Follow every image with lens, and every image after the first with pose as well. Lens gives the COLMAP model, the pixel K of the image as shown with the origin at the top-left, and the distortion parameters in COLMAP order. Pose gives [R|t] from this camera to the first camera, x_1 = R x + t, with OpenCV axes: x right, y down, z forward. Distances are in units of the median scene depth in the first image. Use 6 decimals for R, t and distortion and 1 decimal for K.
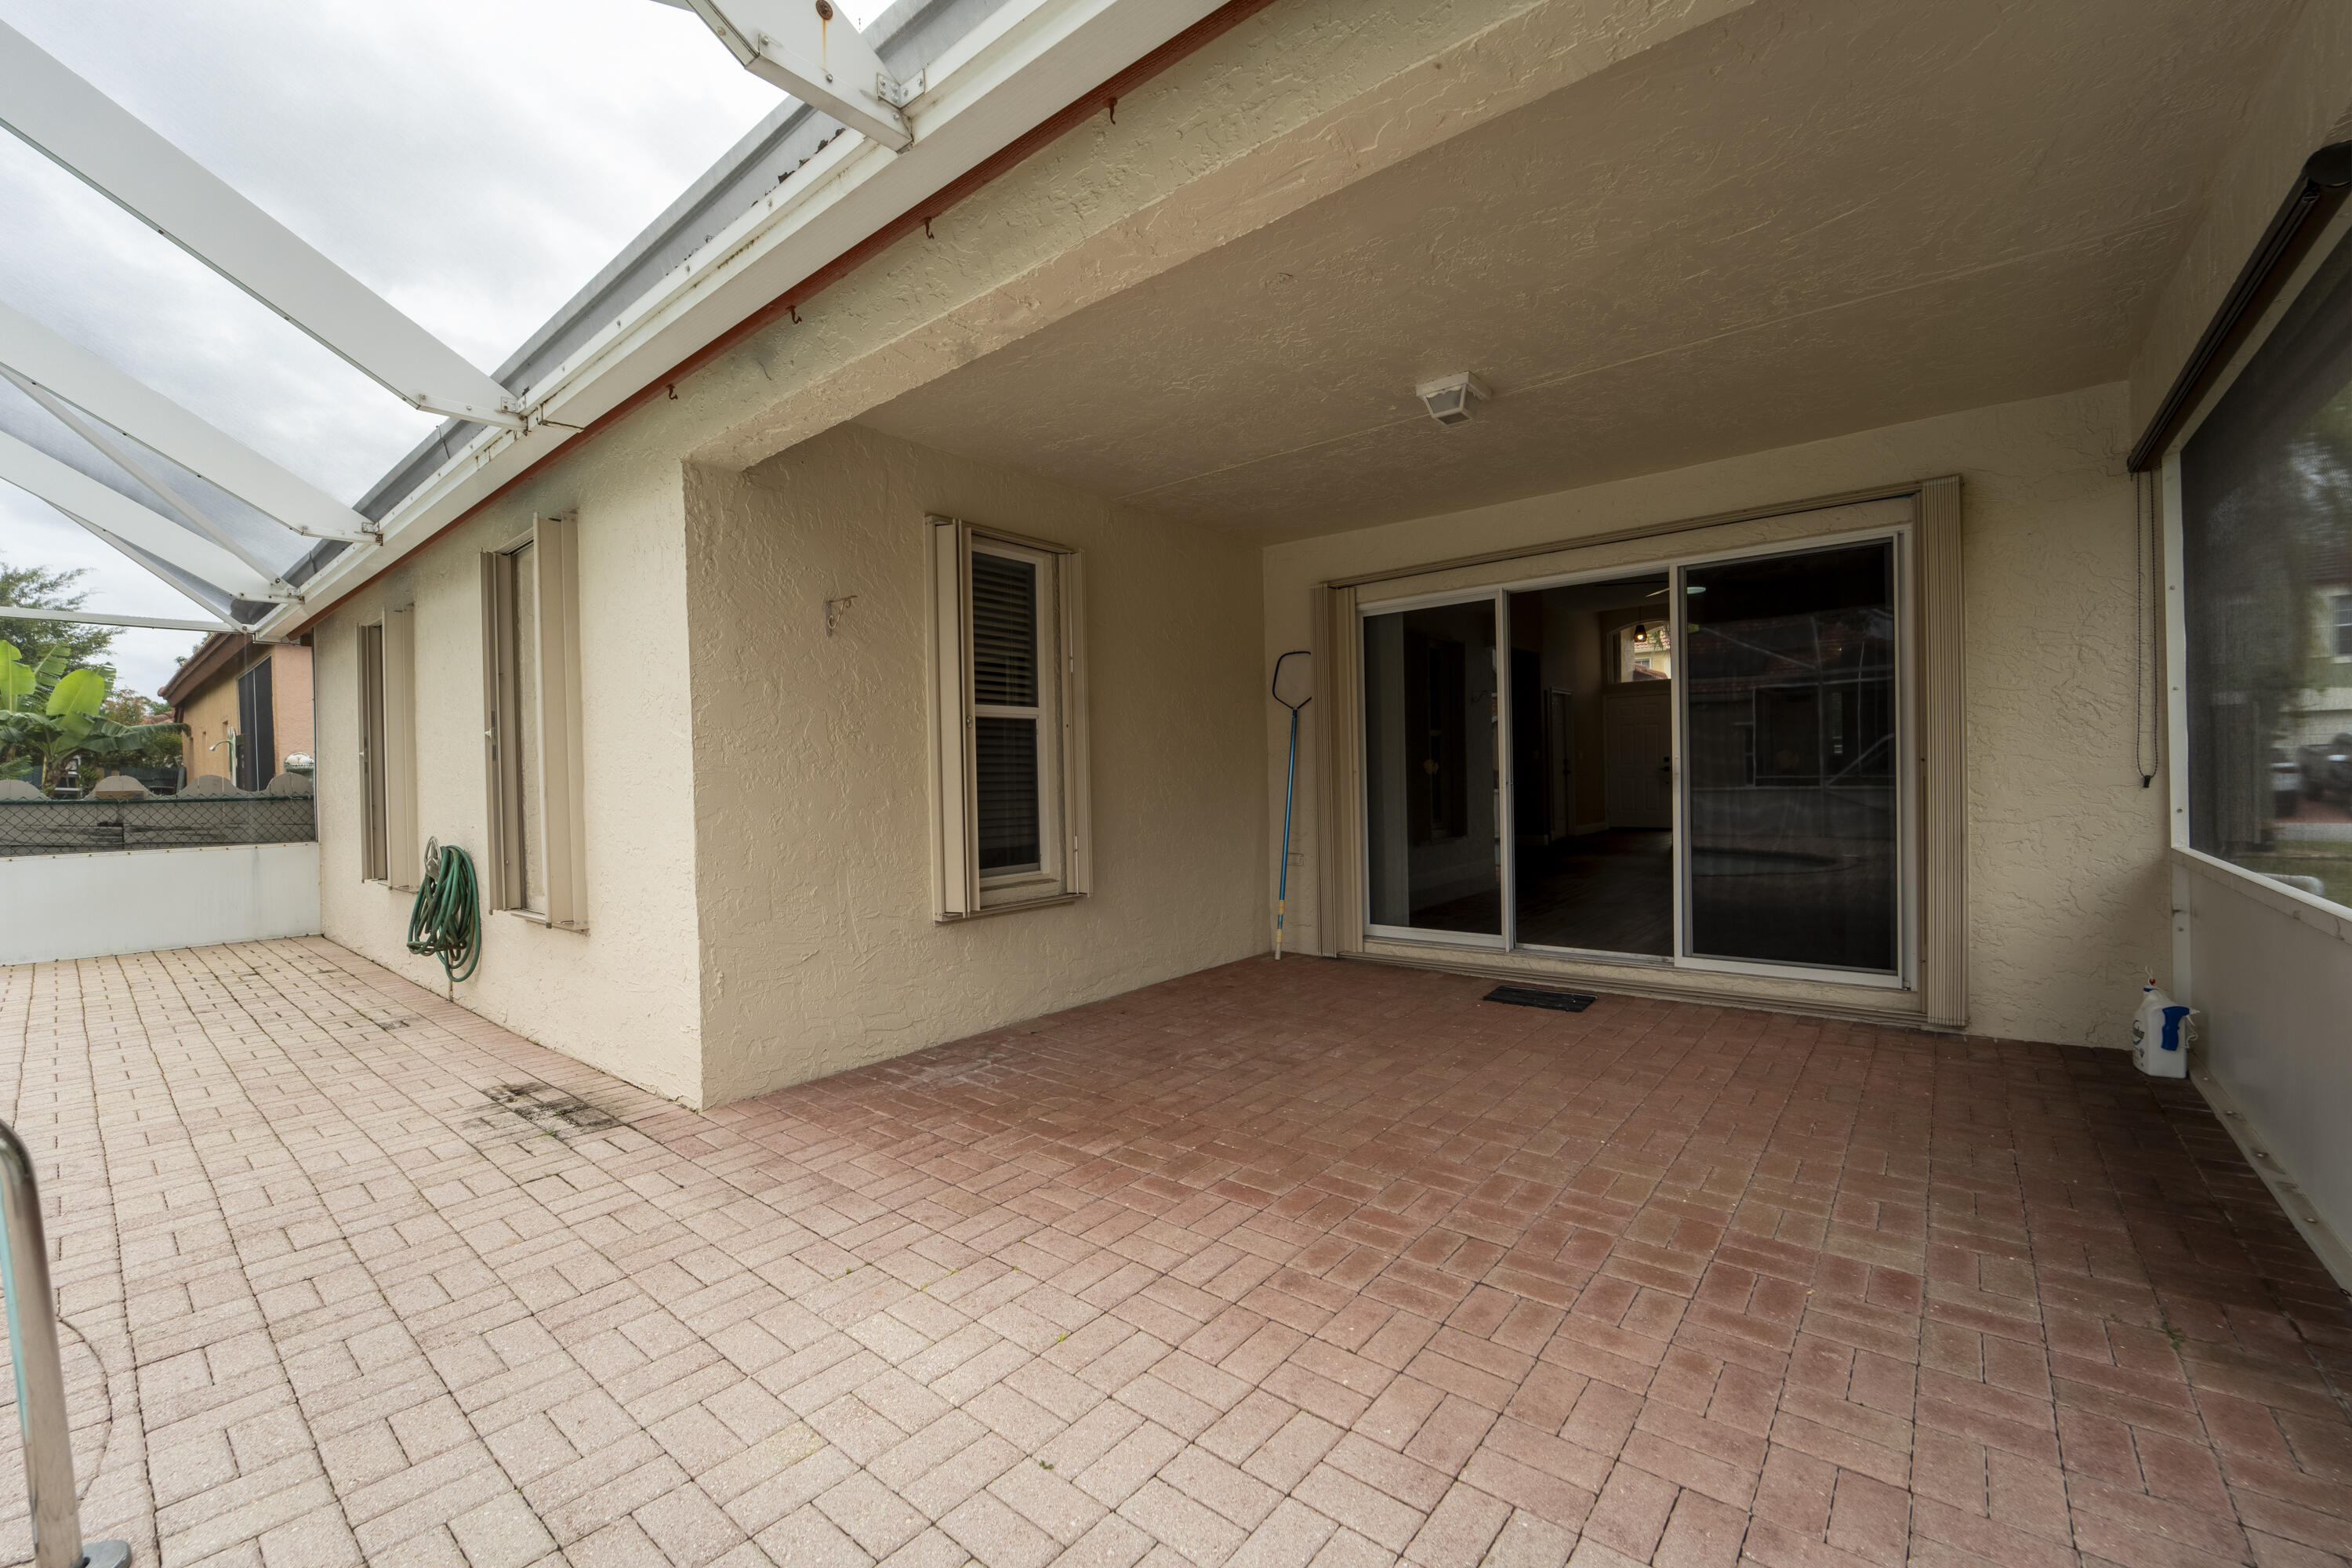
lens RADIAL K [[946.9, 0, 1180.4], [0, 946.9, 782.0], [0, 0, 1]] dist [-0.002351, -0.000850]
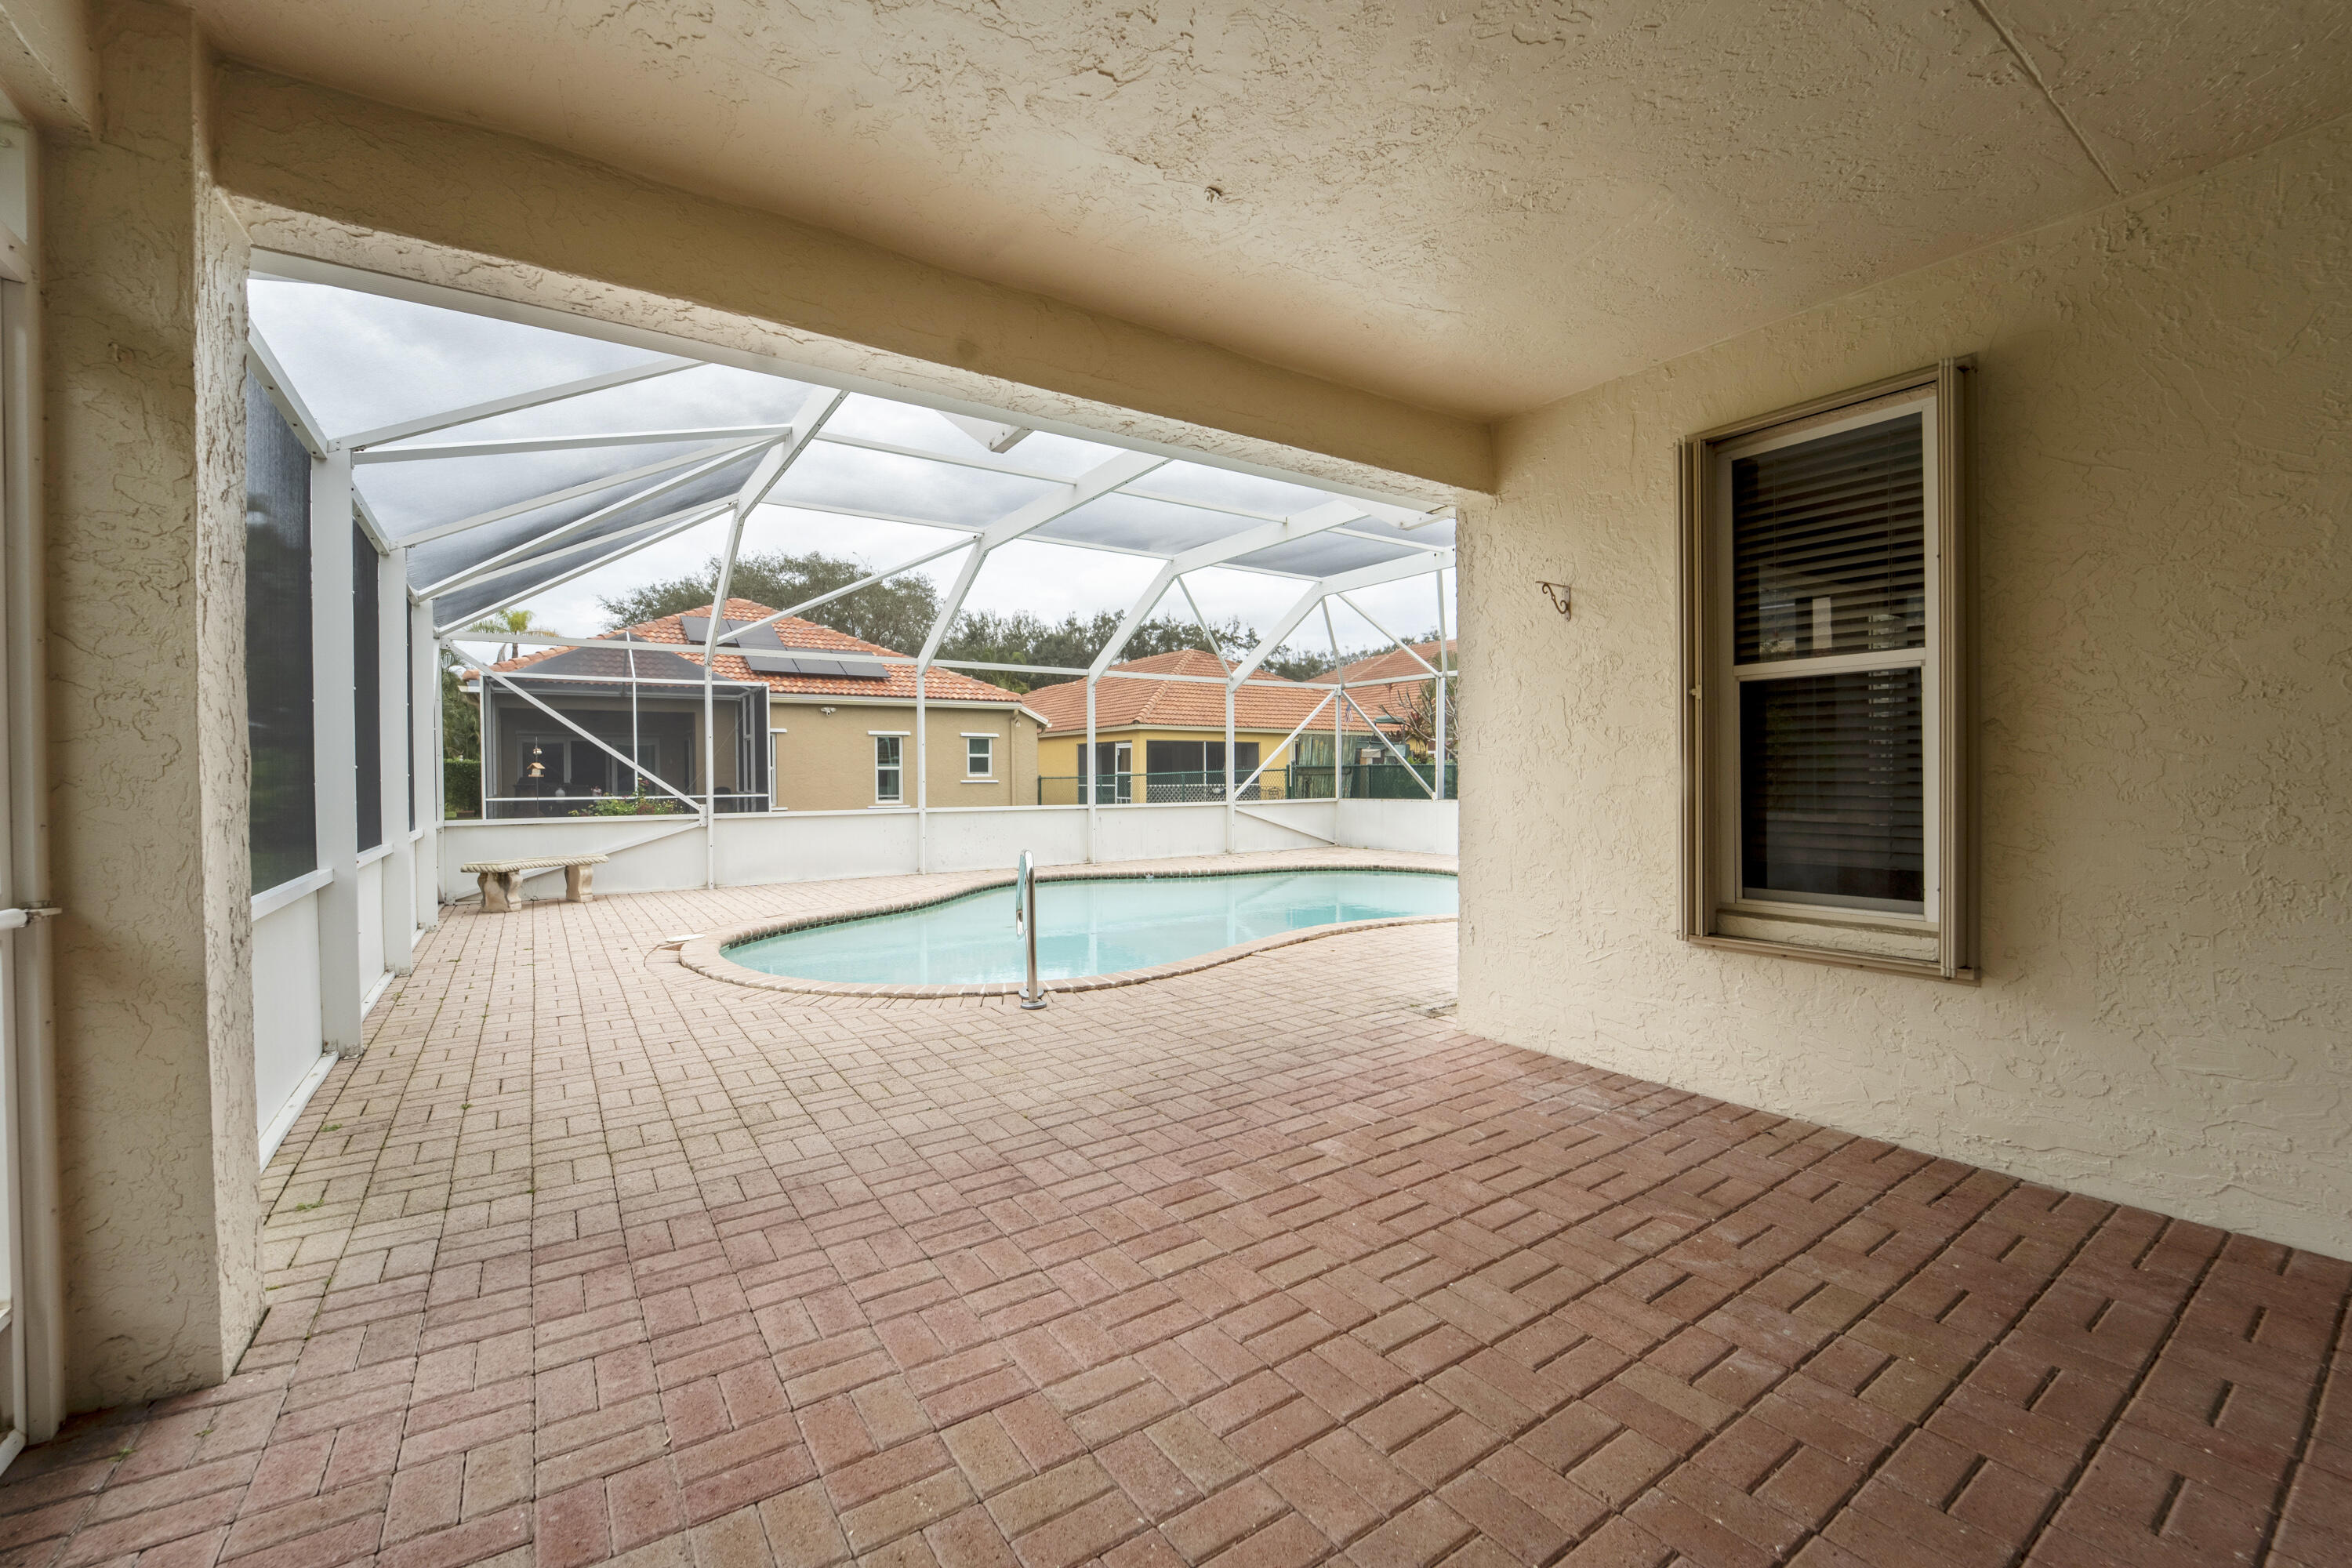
lens RADIAL K [[946.9, 0, 1180.4], [0, 946.9, 782.0], [0, 0, 1]] dist [-0.002351, -0.000850]
pose [[-0.271362, 0.029533, -0.962024, 0.769101], [0.010212, 0.999561, 0.027804, -0.019204], [0.962423, -0.002279, -0.271544, 0.962876]]
